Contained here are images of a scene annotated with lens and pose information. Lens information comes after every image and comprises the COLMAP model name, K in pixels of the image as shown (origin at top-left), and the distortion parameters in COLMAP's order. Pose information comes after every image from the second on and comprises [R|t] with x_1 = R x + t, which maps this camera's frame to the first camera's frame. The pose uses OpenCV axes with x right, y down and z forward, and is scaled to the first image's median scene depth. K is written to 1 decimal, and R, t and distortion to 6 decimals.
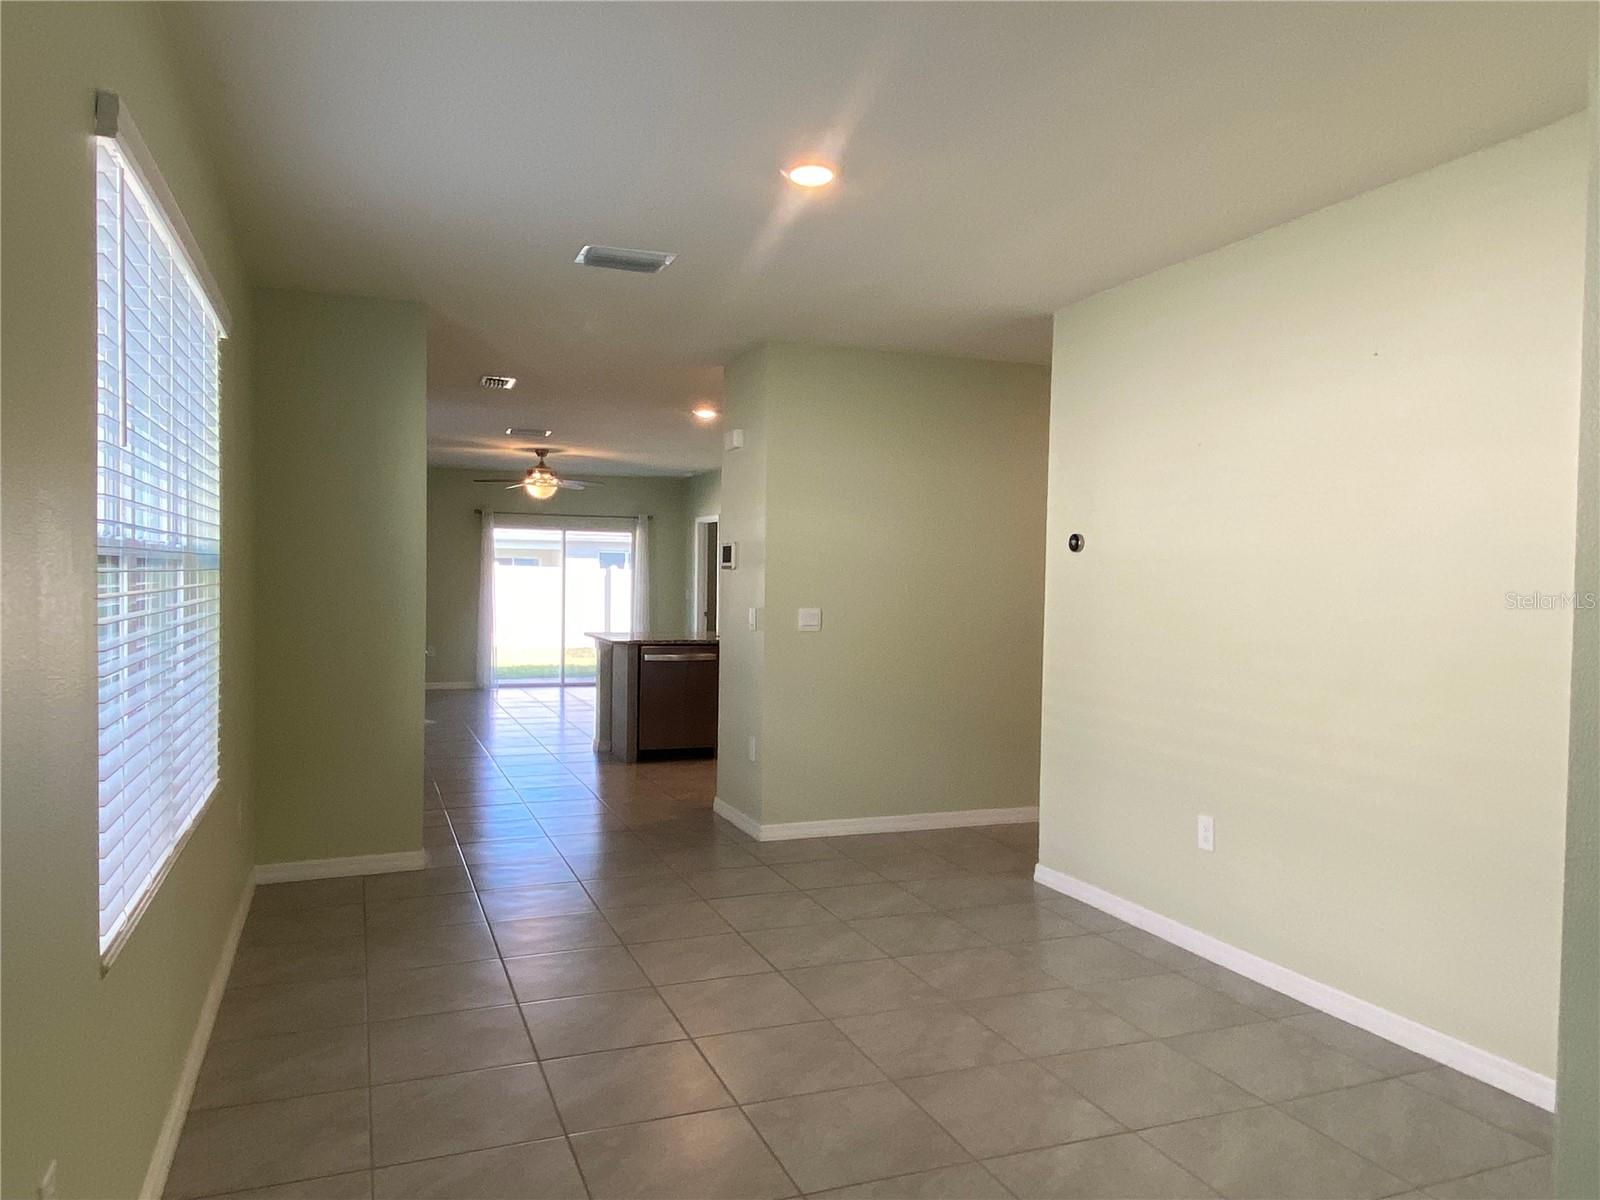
lens RADIAL K [[1109.8, 0, 800.0], [0, 1109.8, 600.0], [0, 0, 1]] dist [-0.001012, -0.000754]
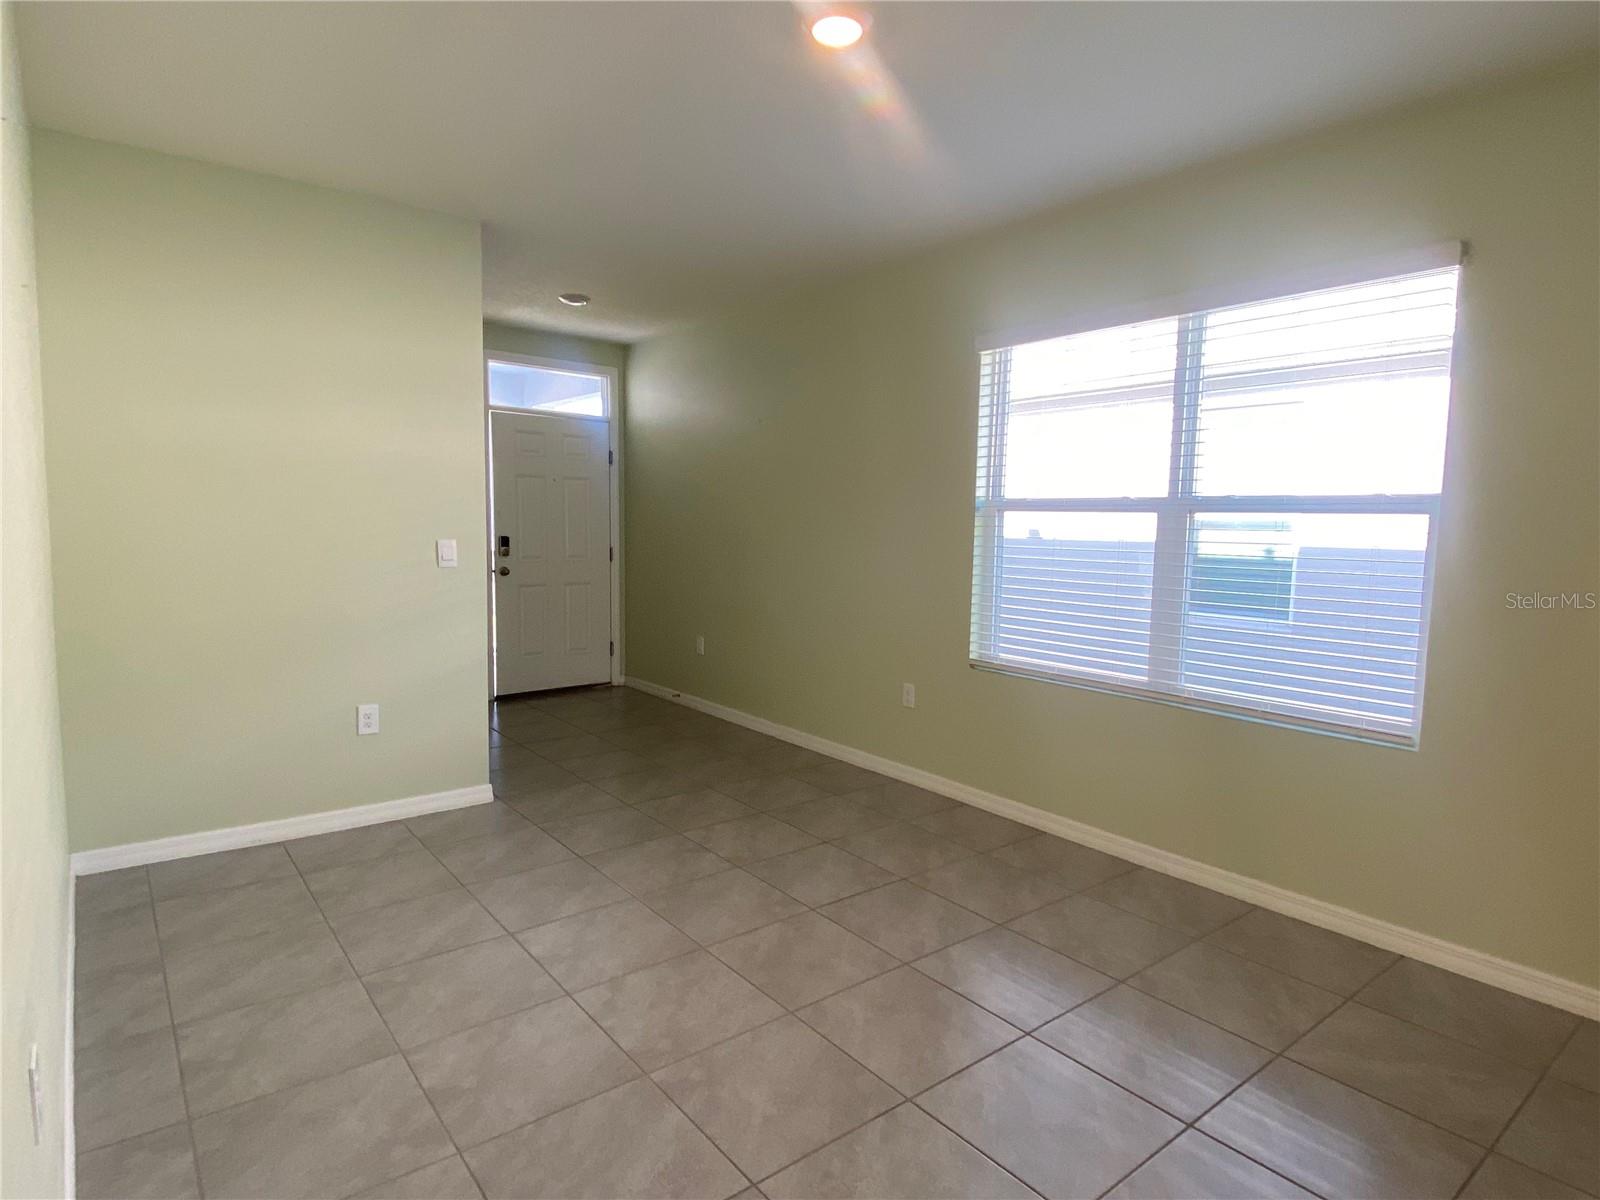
lens RADIAL K [[878.5, 0, 800.0], [0, 878.5, 600.0], [0, 0, 1]] dist [-0.000044, -0.000228]
pose [[-0.955971, -0.010854, -0.293259, 0.257304], [-0.043755, 0.993417, 0.105865, -0.025416], [0.290180, 0.114035, -0.950153, 1.849578]]
